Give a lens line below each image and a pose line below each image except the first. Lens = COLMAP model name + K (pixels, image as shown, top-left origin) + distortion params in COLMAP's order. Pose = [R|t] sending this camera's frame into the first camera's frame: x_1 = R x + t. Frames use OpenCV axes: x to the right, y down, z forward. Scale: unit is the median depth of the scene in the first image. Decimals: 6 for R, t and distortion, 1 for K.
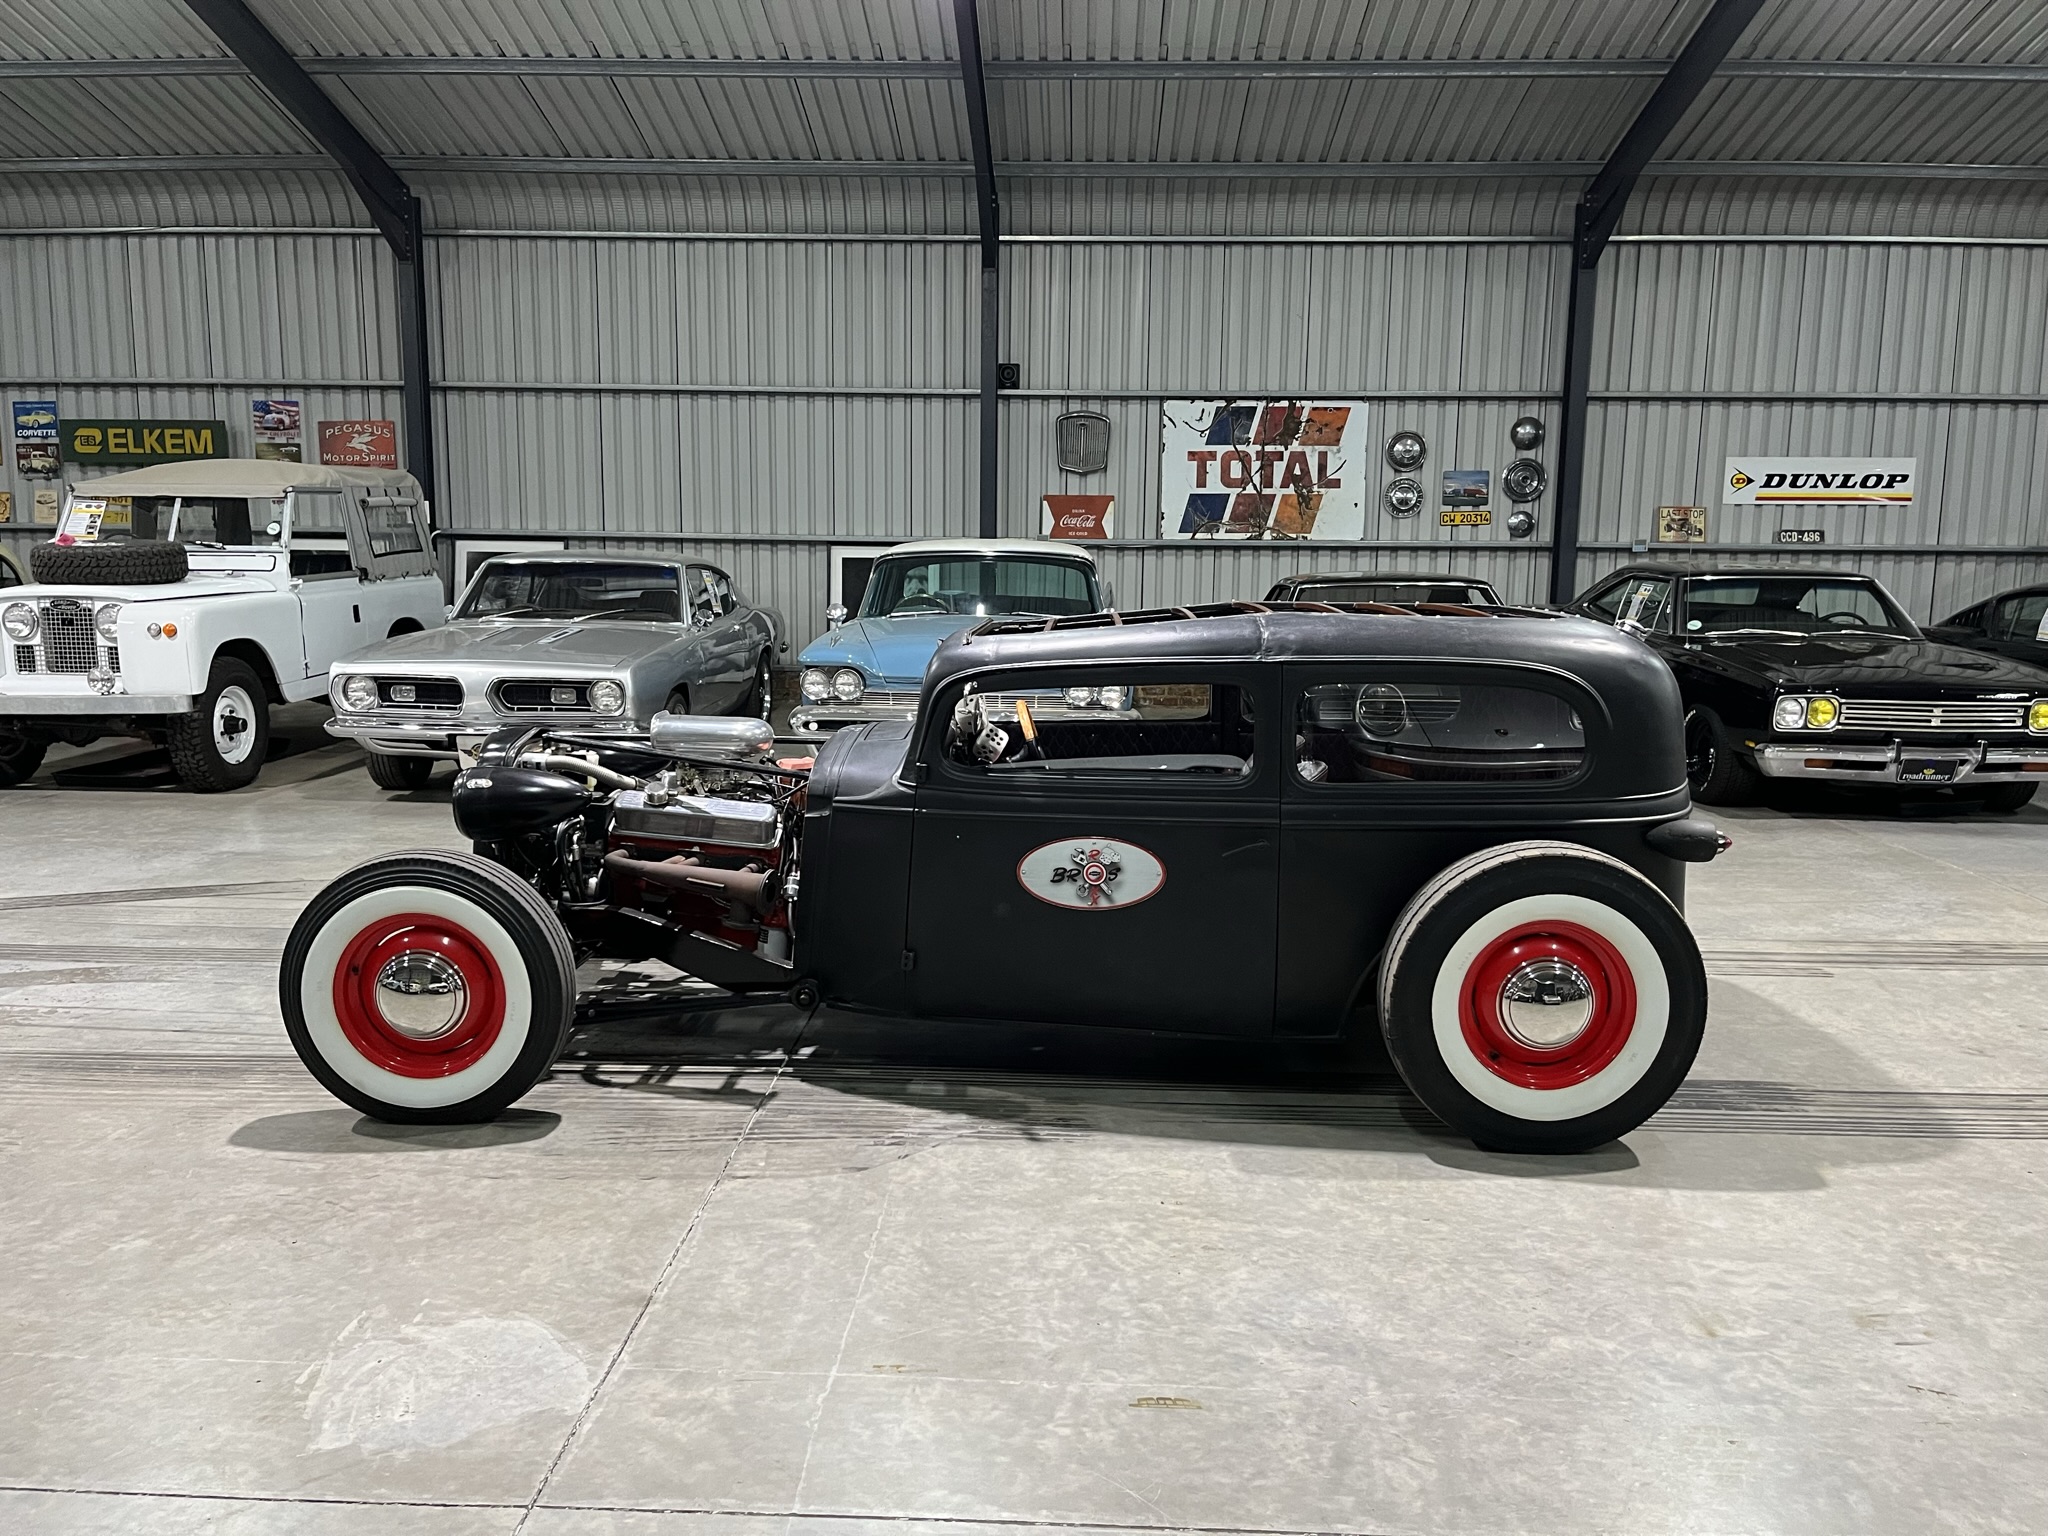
lens RADIAL K [[1580.6, 0, 1032.7], [0, 1580.6, 764.3], [0, 0, 1]] dist [0.040254, -0.057275]
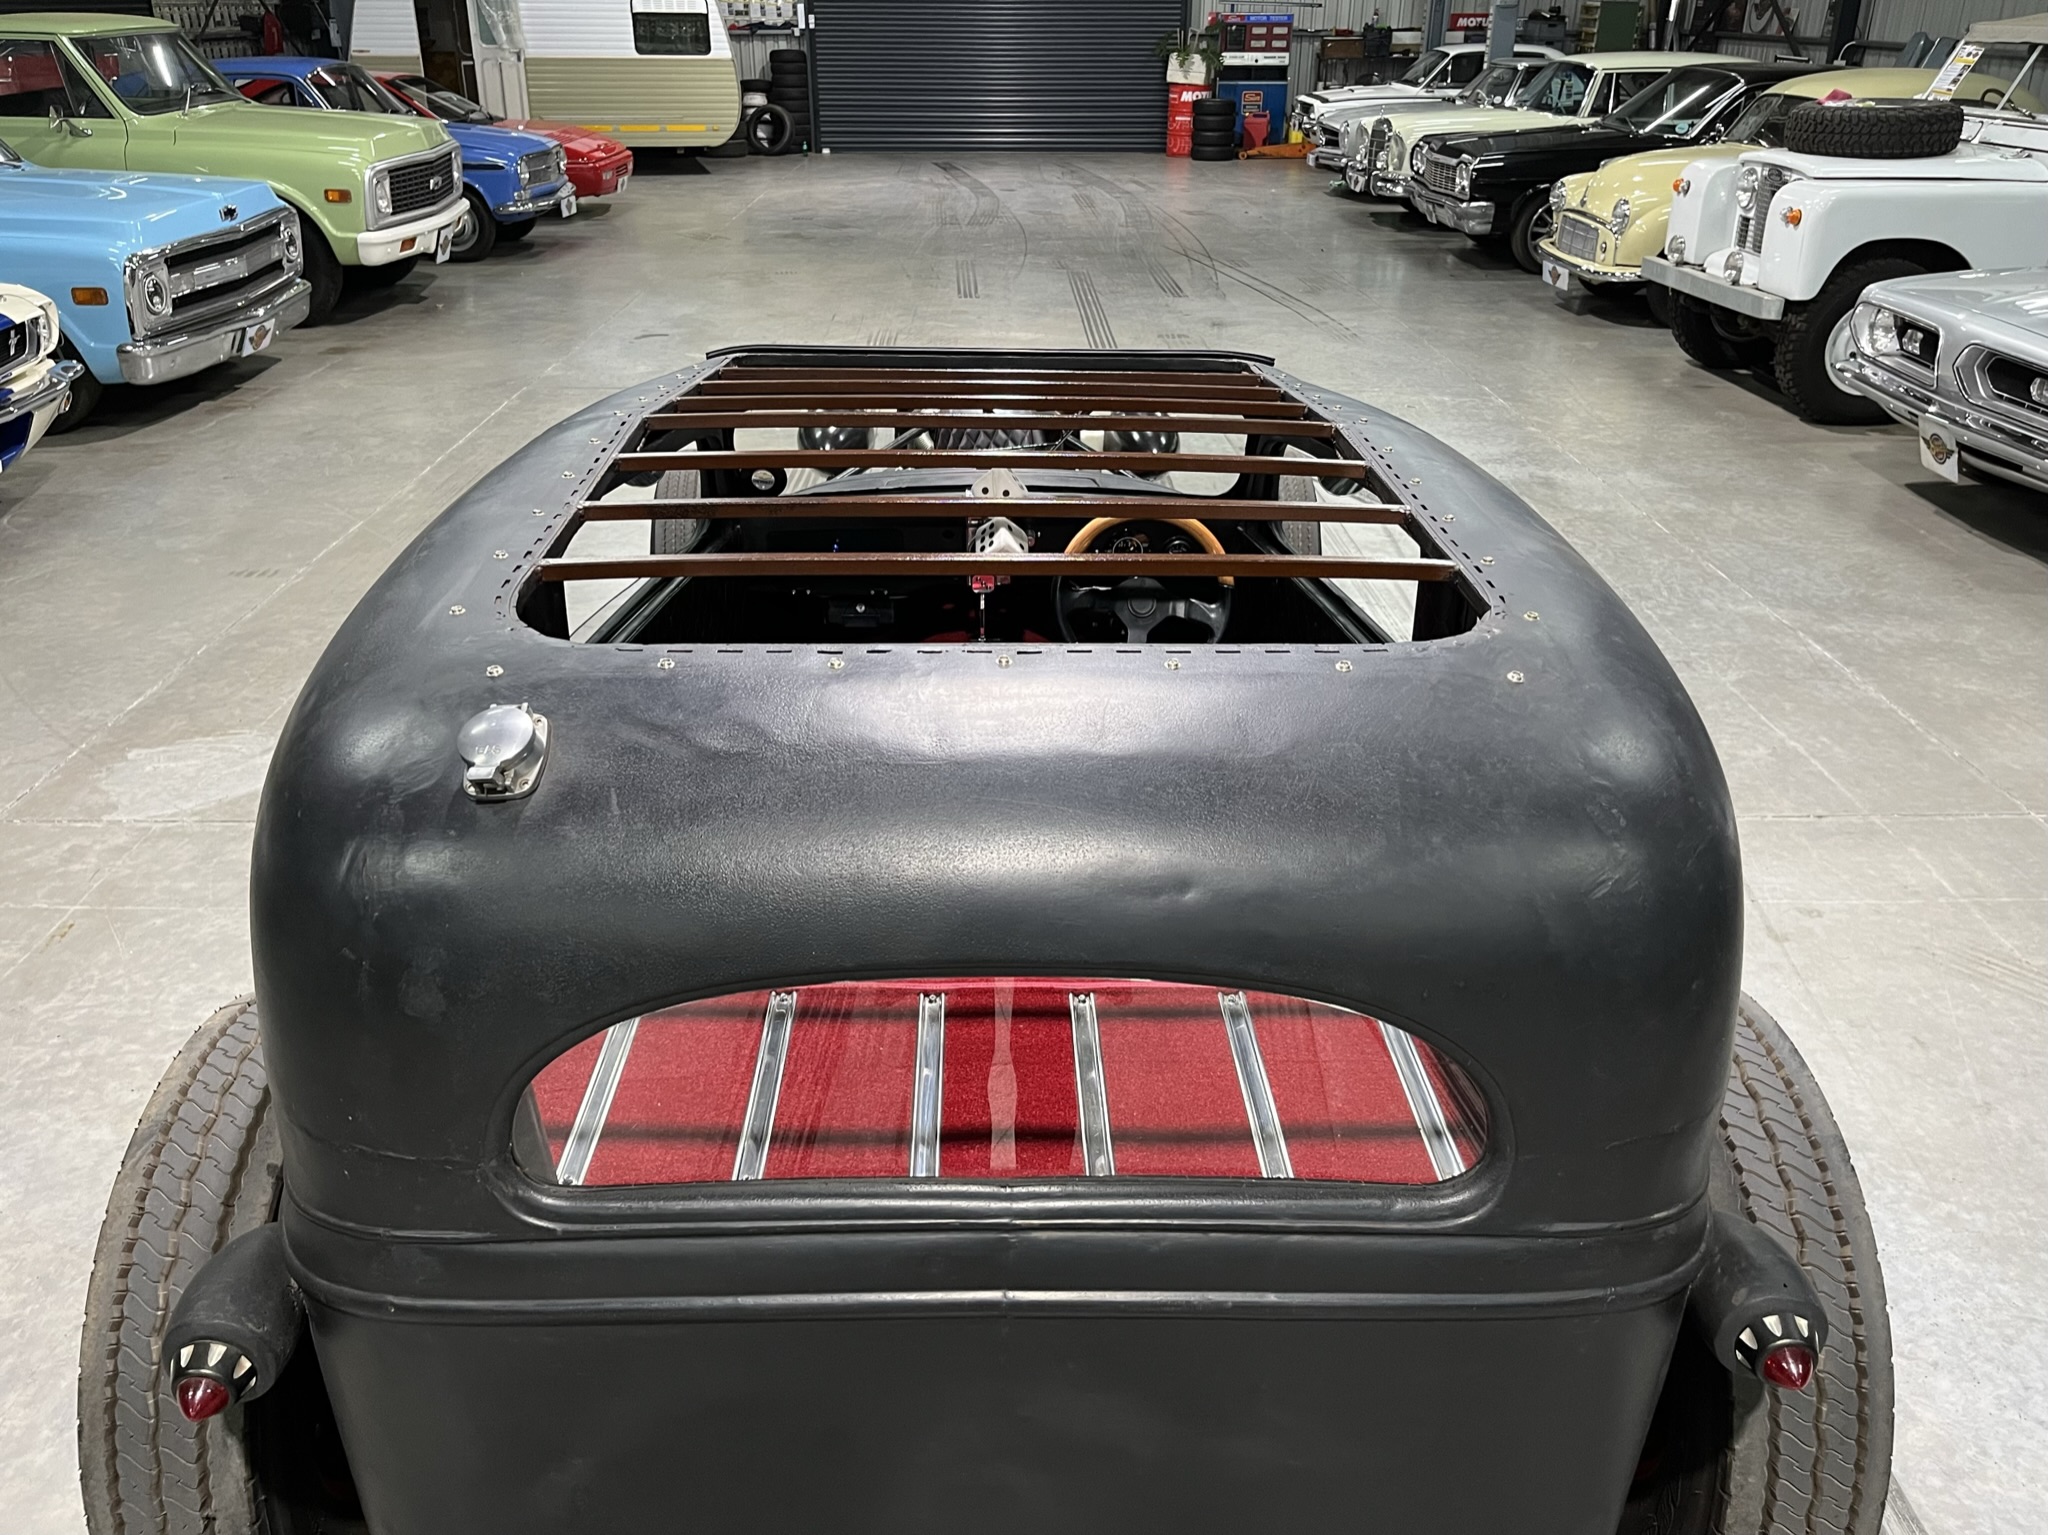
lens RADIAL K [[1577.5, 0, 1027.0], [0, 1577.5, 777.8], [0, 0, 1]] dist [0.064457, -0.093393]
pose [[0.045032, 0.428682, -0.902333, 0.333861], [-0.151452, 0.895738, 0.417990, -0.111361], [0.987438, 0.117837, 0.105261, 0.550936]]
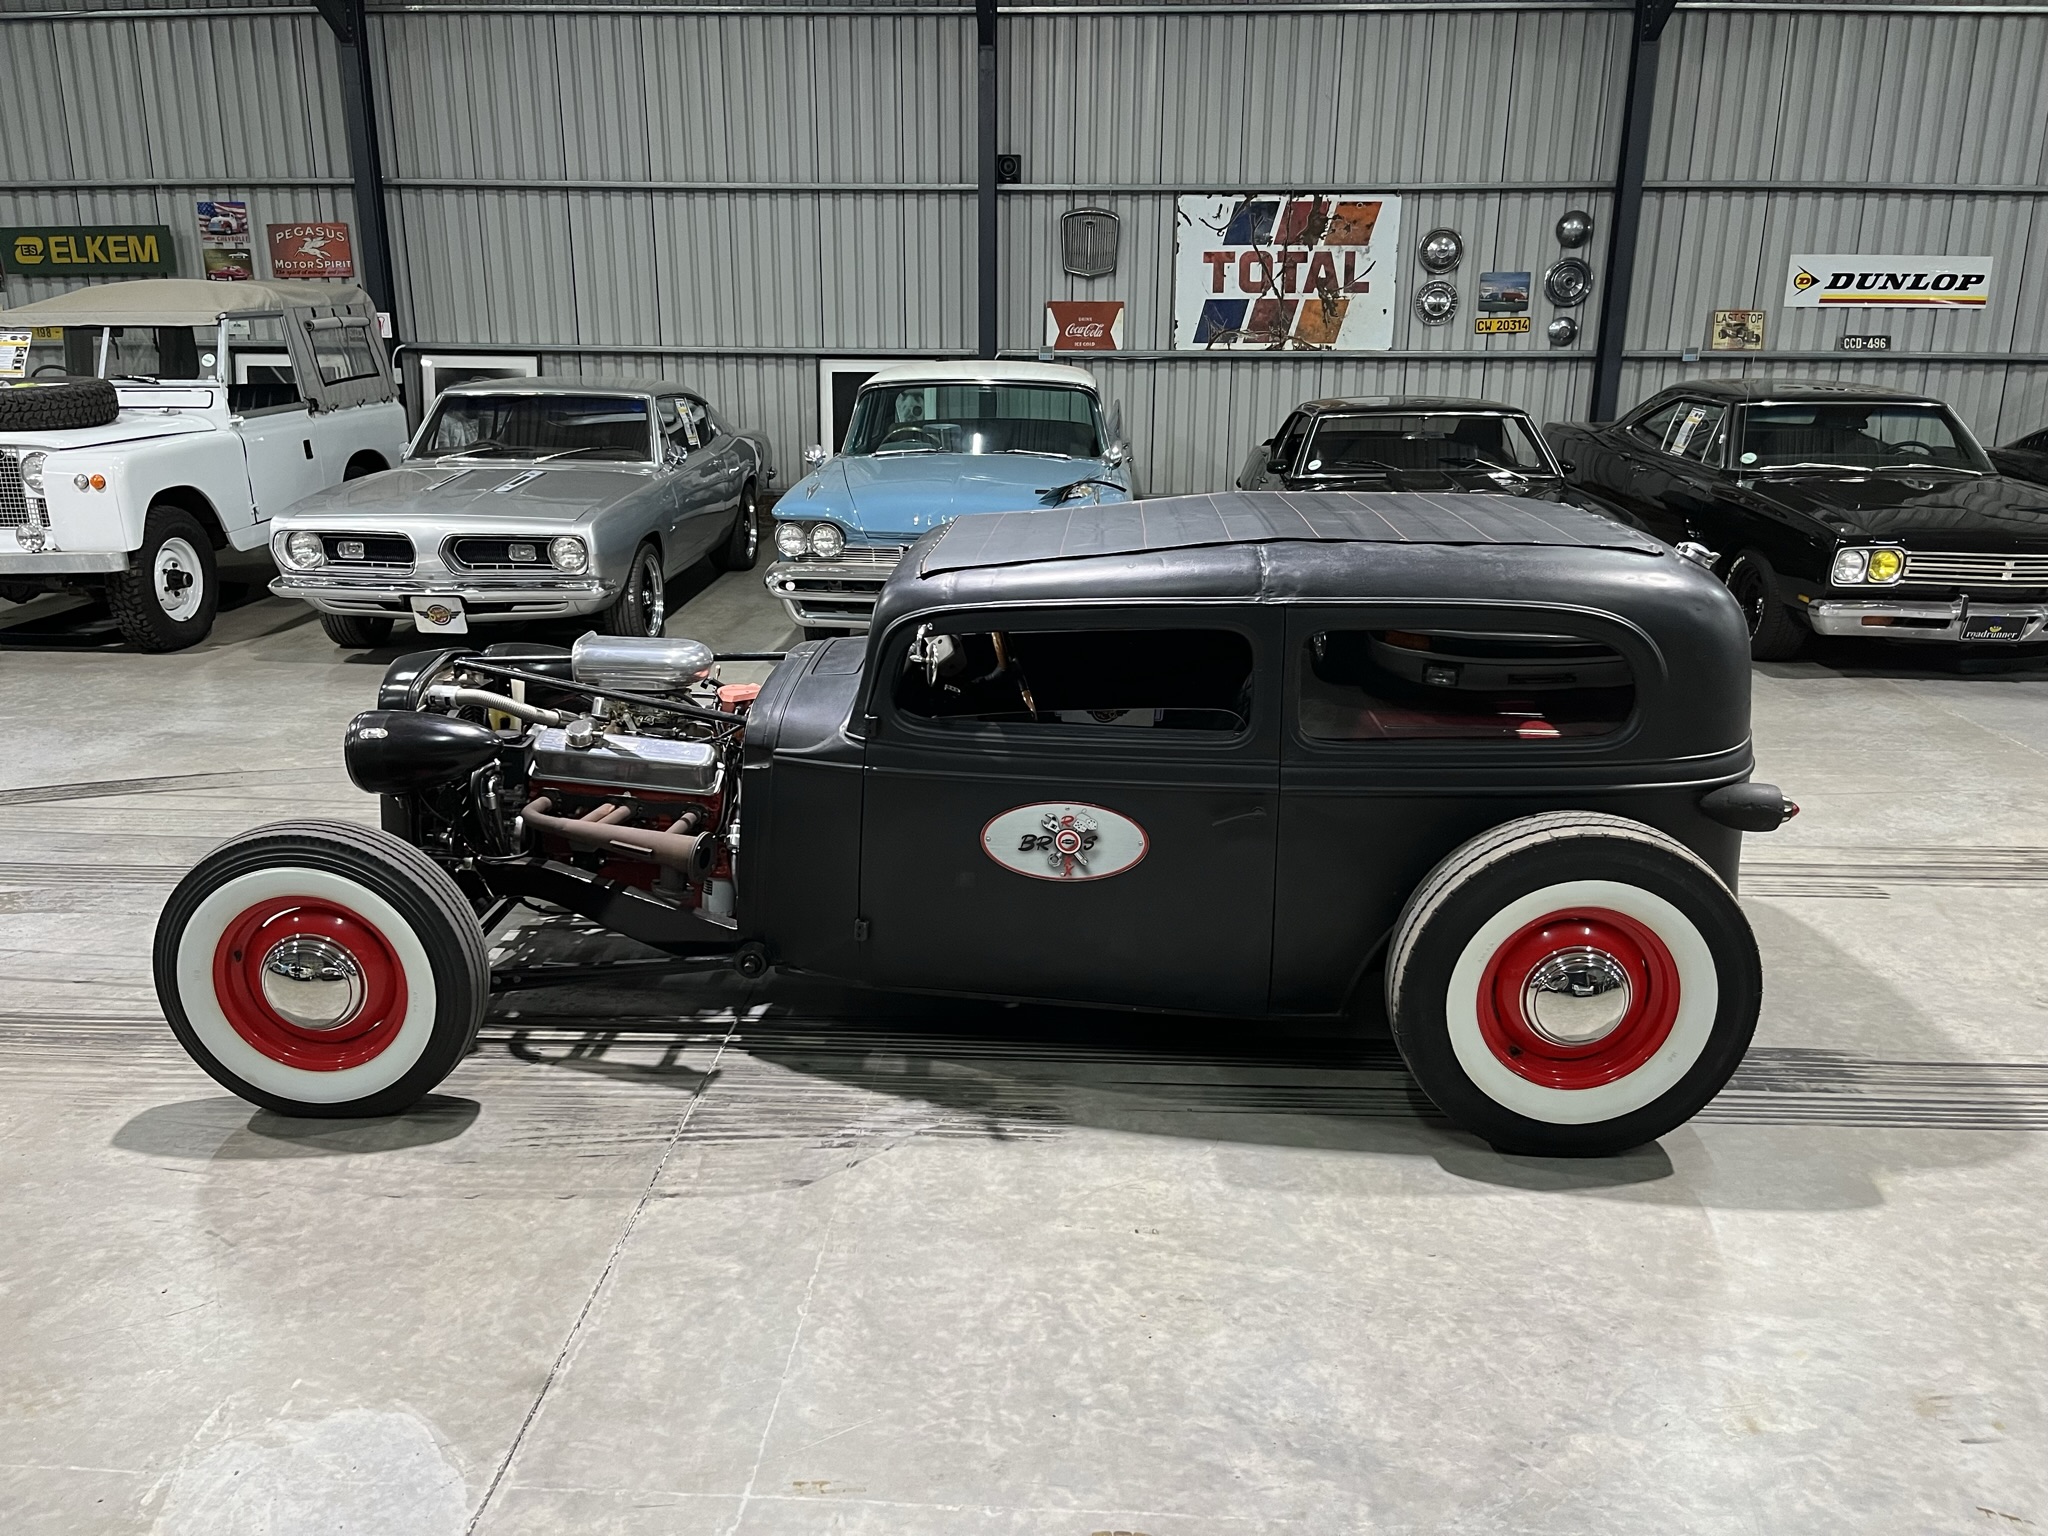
lens RADIAL K [[1577.8, 0, 1028.3], [0, 1577.8, 773.2], [0, 0, 1]] dist [0.054395, -0.088494]
pose [[0.999885, -0.001404, -0.015102, 0.015072], [0.003533, 0.989876, 0.141894, -0.046439], [0.014750, -0.141931, 0.989767, 0.065658]]
